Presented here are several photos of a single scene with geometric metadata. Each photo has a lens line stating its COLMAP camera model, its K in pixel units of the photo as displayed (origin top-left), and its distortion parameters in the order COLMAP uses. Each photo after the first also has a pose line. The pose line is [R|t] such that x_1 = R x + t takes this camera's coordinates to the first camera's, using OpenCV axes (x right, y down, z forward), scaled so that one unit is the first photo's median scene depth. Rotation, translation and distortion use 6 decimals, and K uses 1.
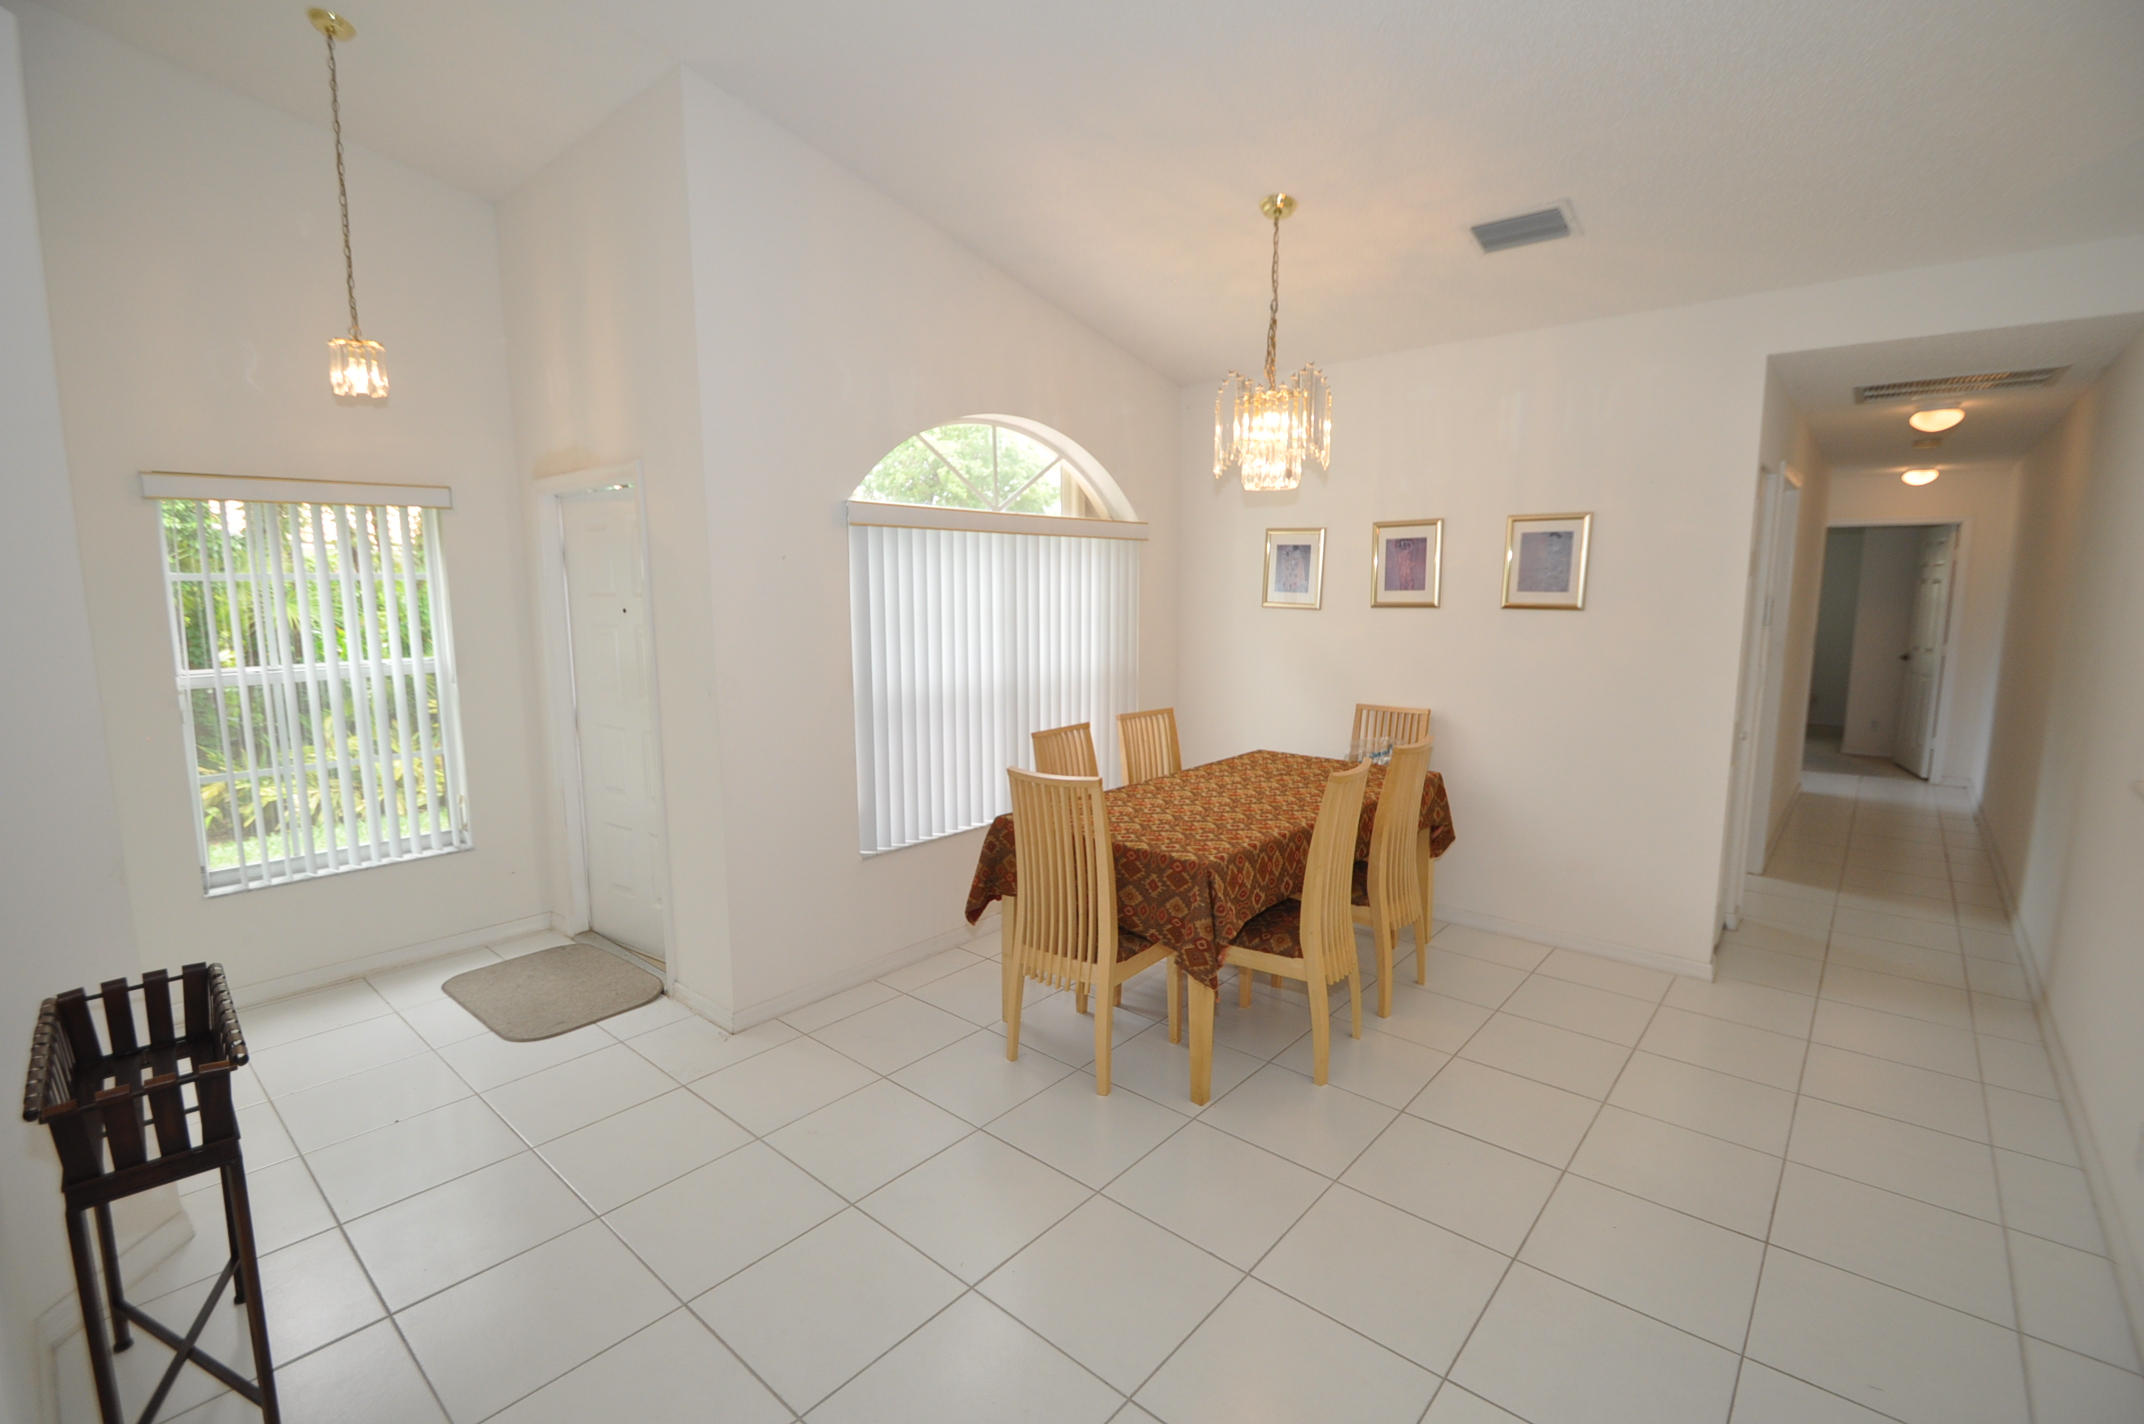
lens RADIAL K [[949.7, 0, 1067.6], [0, 949.7, 730.0], [0, 0, 1]] dist [0.000553, -0.008111]
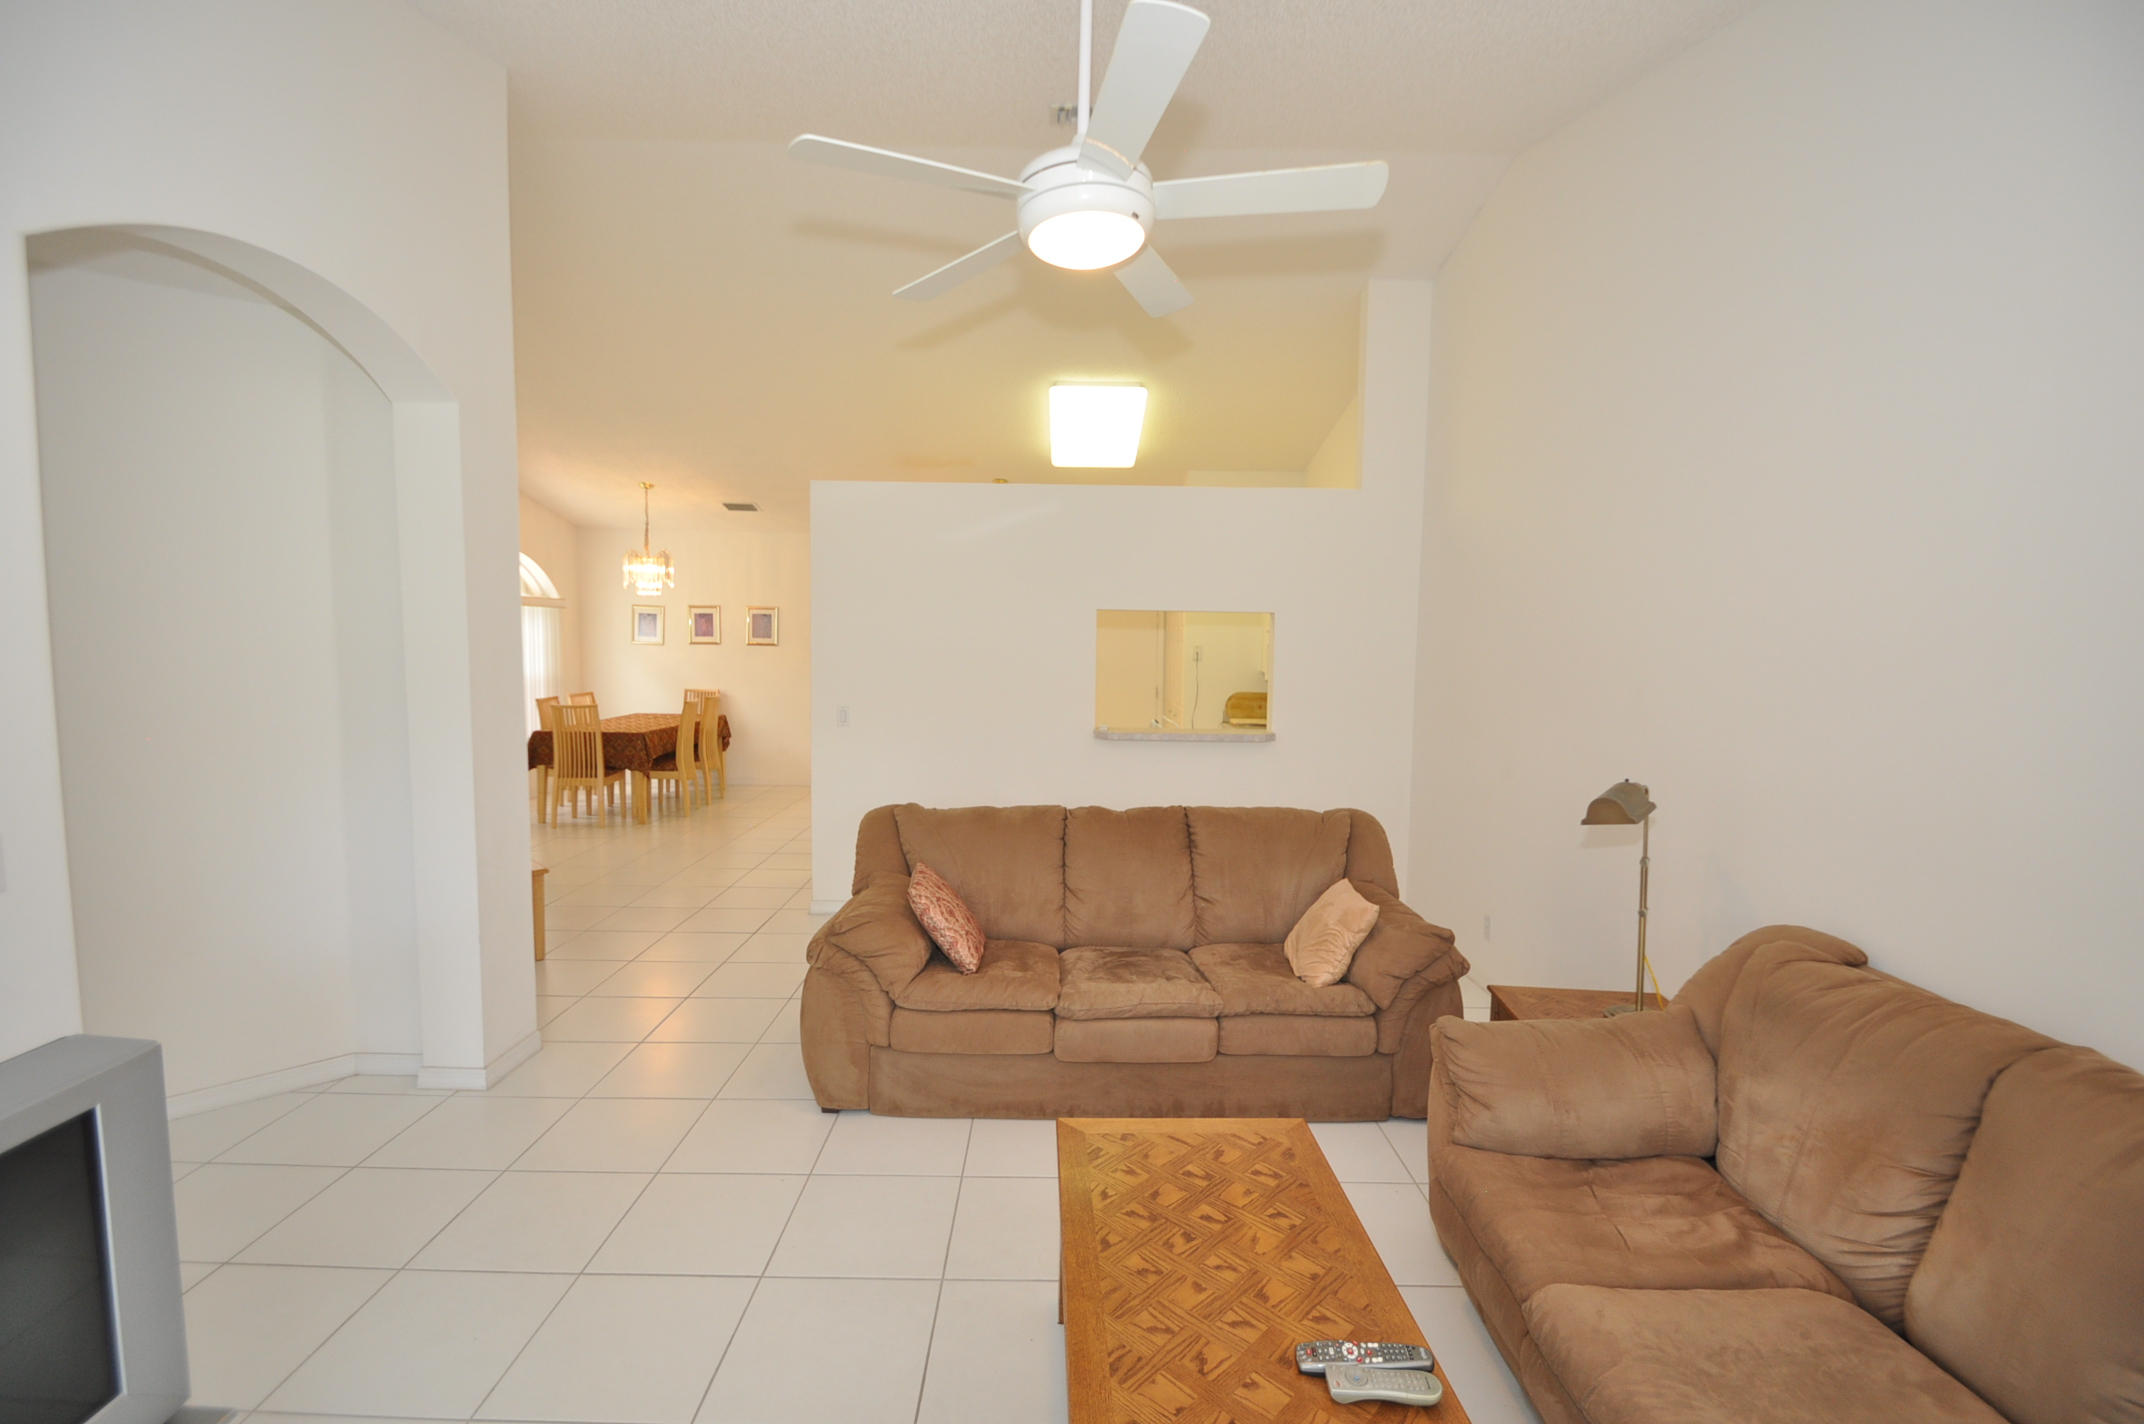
lens RADIAL K [[949.7, 0, 1058.6], [0, 949.7, 723.2], [0, 0, 1]] dist [0.000553, -0.008111]
pose [[0.760270, -0.040321, 0.648354, -0.515376], [0.076141, 0.996723, -0.027298, 0.198658], [-0.645129, 0.070120, 0.760849, -1.344174]]
